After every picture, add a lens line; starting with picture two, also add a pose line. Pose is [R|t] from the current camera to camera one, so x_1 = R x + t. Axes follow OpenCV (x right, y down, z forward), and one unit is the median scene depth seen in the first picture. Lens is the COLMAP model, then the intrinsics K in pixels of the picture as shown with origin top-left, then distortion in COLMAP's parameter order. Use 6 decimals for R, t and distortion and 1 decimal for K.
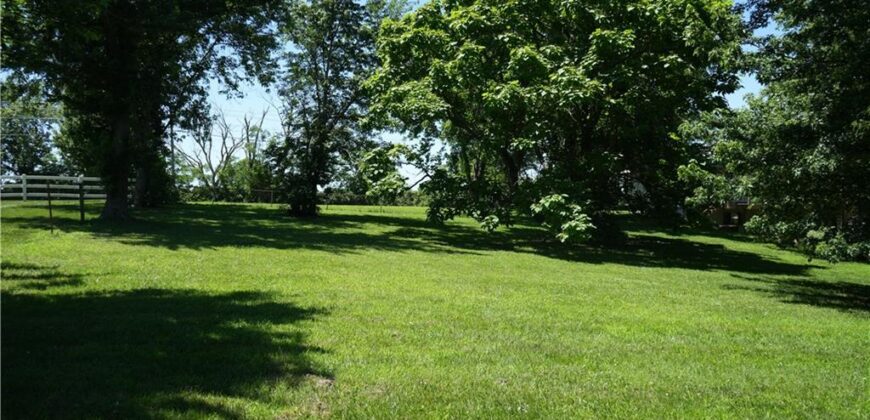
lens RADIAL K [[697.2, 0, 435.0], [0, 697.2, 210.0], [0, 0, 1]] dist [-0.002360, 0.002197]
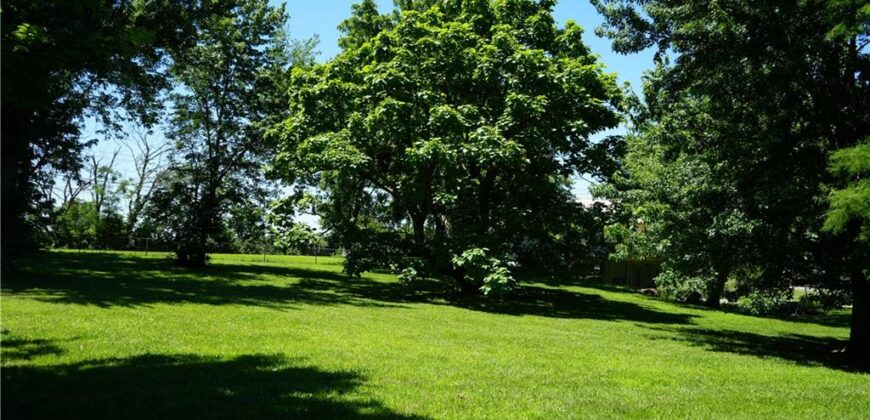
lens RADIAL K [[697.2, 0, 435.0], [0, 697.2, 210.0], [0, 0, 1]] dist [-0.002360, 0.002197]
pose [[0.974495, 0.022254, 0.223304, -0.108611], [-0.007179, 0.997653, -0.068094, -0.007410], [-0.224296, 0.064754, 0.972367, 0.004768]]
